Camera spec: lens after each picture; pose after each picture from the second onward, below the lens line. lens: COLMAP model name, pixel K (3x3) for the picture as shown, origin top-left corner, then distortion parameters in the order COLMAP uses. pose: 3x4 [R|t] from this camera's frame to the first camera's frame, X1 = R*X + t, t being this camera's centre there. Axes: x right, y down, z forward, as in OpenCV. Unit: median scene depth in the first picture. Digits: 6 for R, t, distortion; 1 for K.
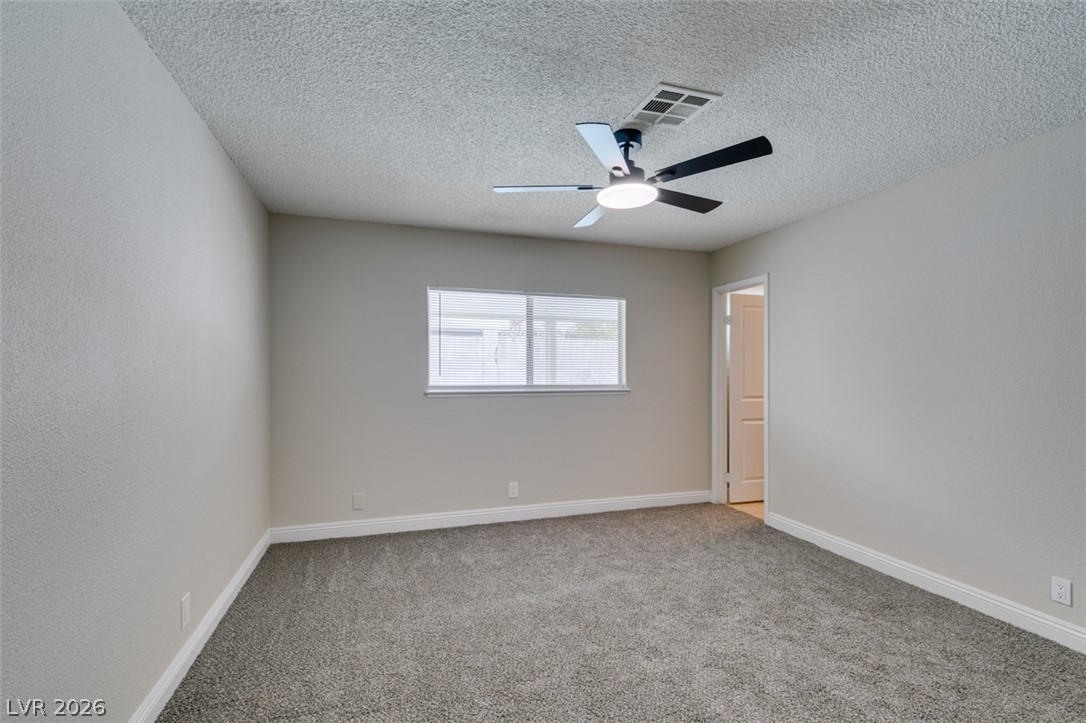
lens RADIAL K [[489.4, 0, 543.2], [0, 489.4, 374.7], [0, 0, 1]] dist [0.004886, 0.000253]
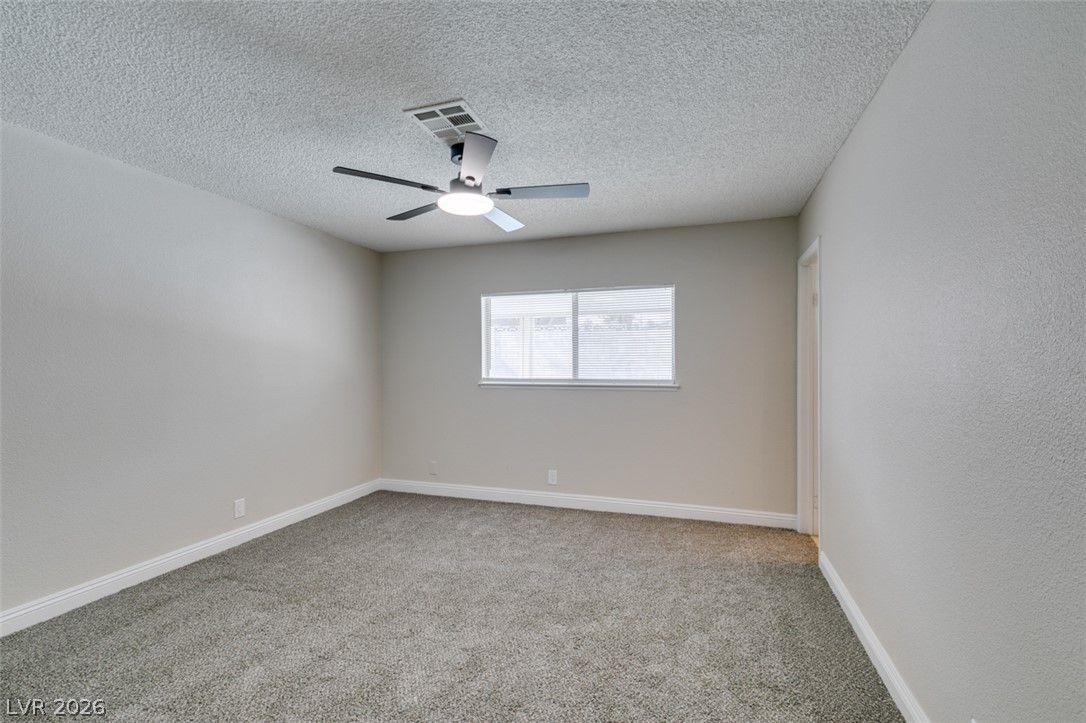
lens RADIAL K [[486.3, 0, 542.4], [0, 486.3, 366.0], [0, 0, 1]] dist [0.001683, -0.000435]
pose [[0.804881, -0.001557, -0.593435, 0.554750], [-0.002680, 0.999977, -0.006259, 0.000340], [0.593431, 0.006629, 0.804858, 0.136704]]
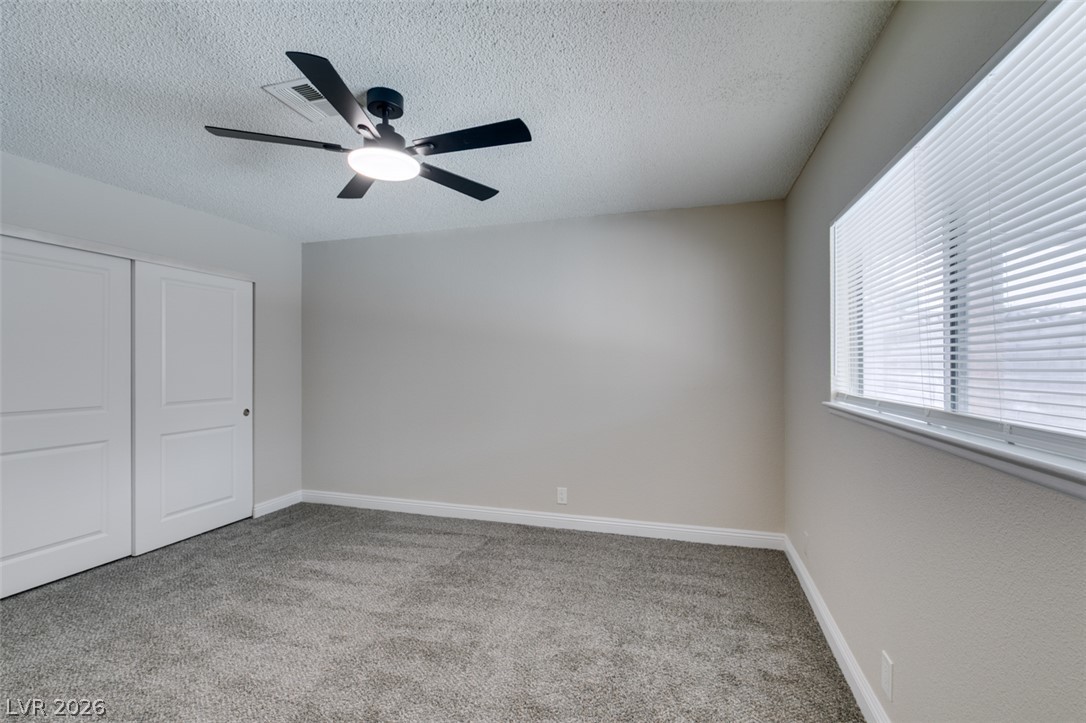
lens RADIAL K [[486.3, 0, 542.4], [0, 486.3, 366.0], [0, 0, 1]] dist [0.001683, -0.000435]
pose [[-0.582635, -0.003372, -0.812727, 0.415450], [-0.006272, 0.999980, 0.000347, -0.007283], [0.812710, 0.005300, -0.582645, 1.019875]]
